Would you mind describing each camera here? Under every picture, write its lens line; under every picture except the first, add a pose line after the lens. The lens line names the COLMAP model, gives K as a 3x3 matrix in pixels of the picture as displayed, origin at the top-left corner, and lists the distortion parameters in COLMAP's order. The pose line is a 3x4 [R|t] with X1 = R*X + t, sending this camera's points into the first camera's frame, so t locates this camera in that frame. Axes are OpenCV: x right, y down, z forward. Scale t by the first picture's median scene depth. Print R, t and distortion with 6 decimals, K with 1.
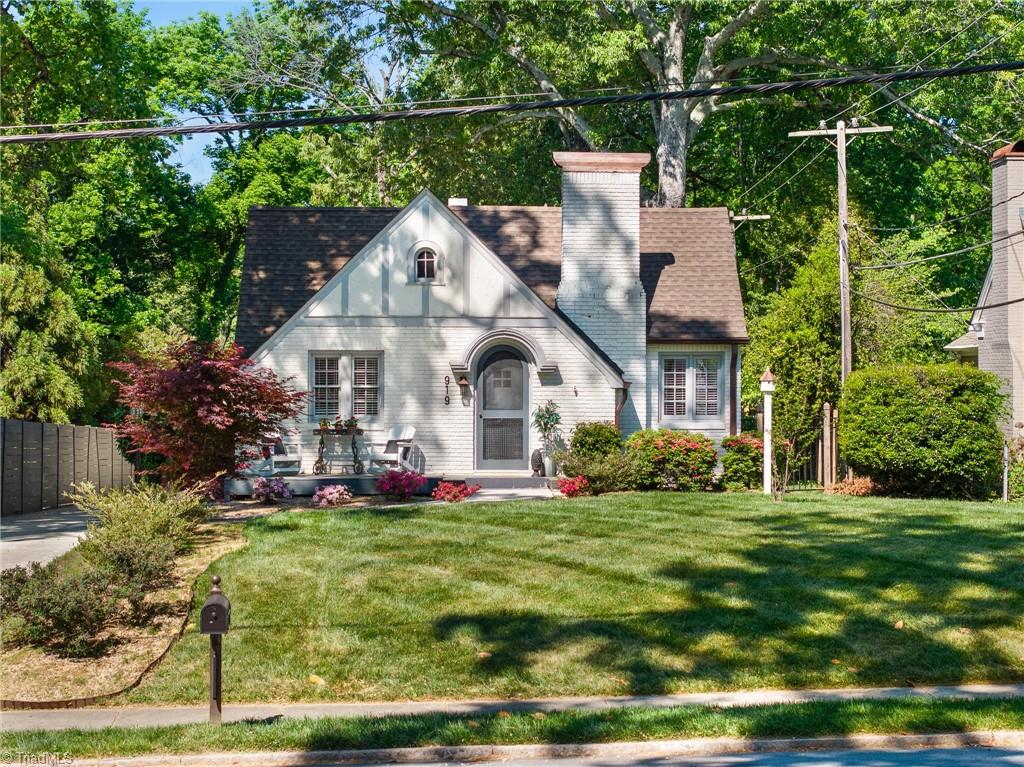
lens RADIAL K [[2117.7, 0, 512.0], [0, 2117.7, 383.5], [0, 0, 1]] dist [-0.079073, 0.026062]
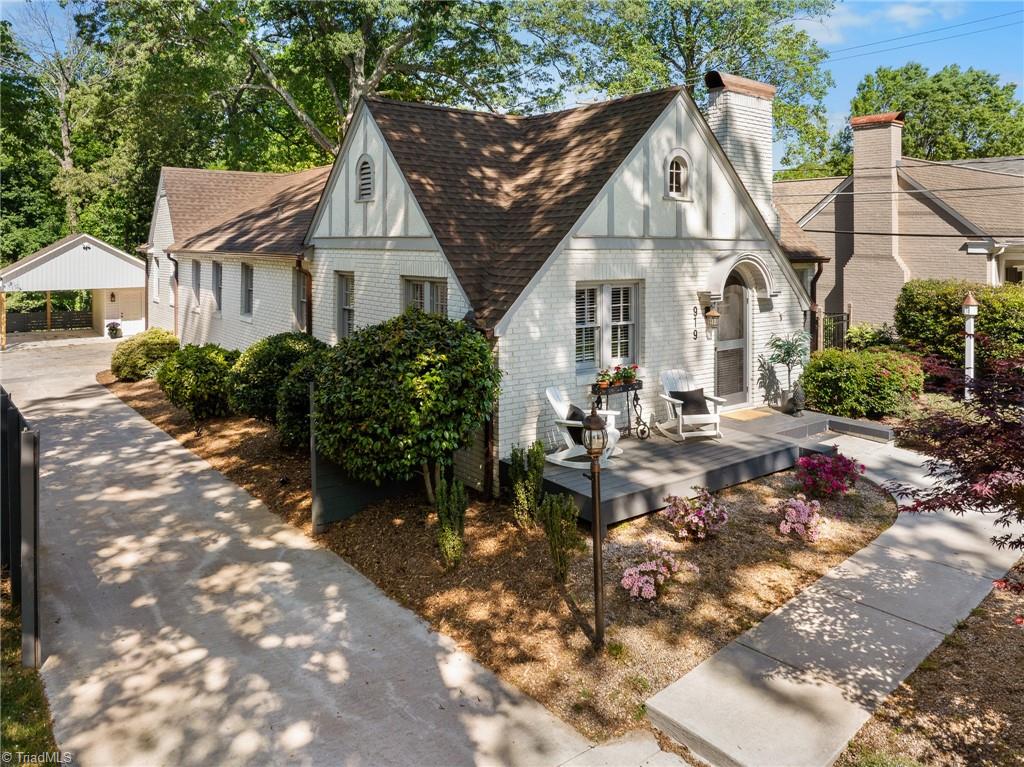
lens RADIAL K [[760.4, 0, 513.2], [0, 760.4, 254.3], [0, 0, 1]] dist [-0.024699, -0.001452]
pose [[0.838791, -0.002408, 0.544448, -0.264126], [-0.009165, 0.999786, 0.018542, -0.030216], [-0.544376, -0.020542, 0.838590, 0.781918]]
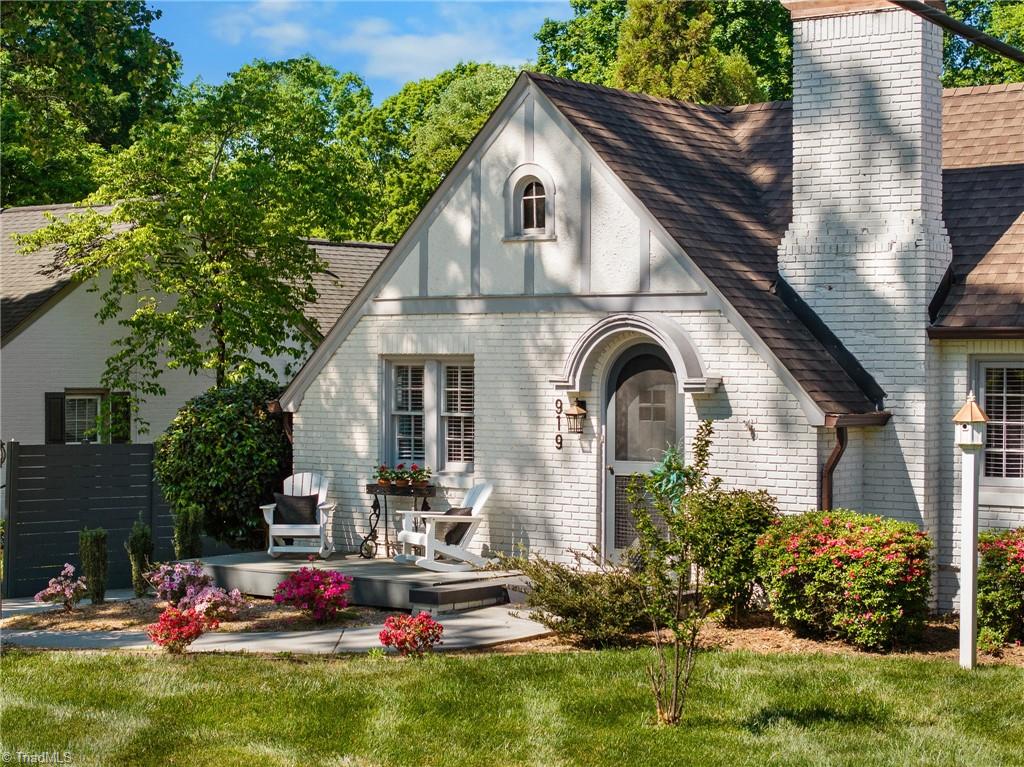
lens RADIAL K [[2117.7, 0, 512.0], [0, 2117.7, 383.5], [0, 0, 1]] dist [-0.079073, 0.026062]
pose [[0.740100, 0.007496, -0.672455, 0.344906], [0.001408, 0.999918, 0.012696, -0.015043], [0.672496, -0.010343, 0.740029, 0.571005]]
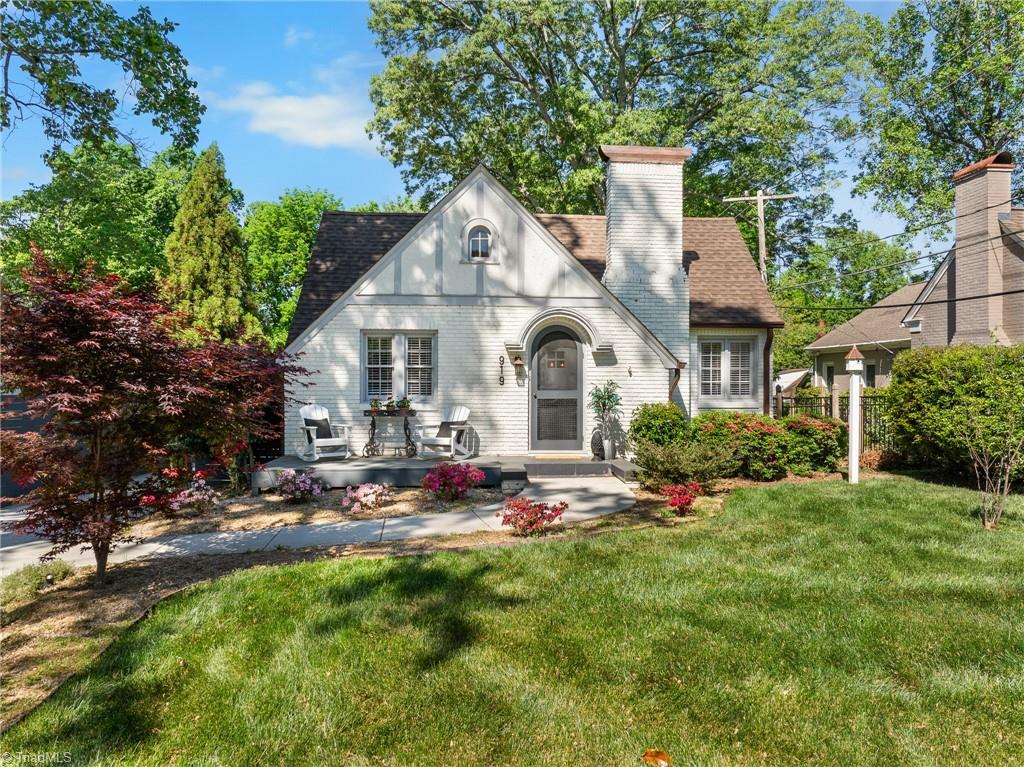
lens RADIAL K [[750.9, 0, 512.0], [0, 750.9, 383.5], [0, 0, 1]] dist [-0.029326, -0.005008]
pose [[0.999905, 0.000871, 0.013745, -0.030745], [-0.001001, 0.999955, 0.009461, 0.006026], [-0.013736, -0.009474, 0.999861, 0.651848]]
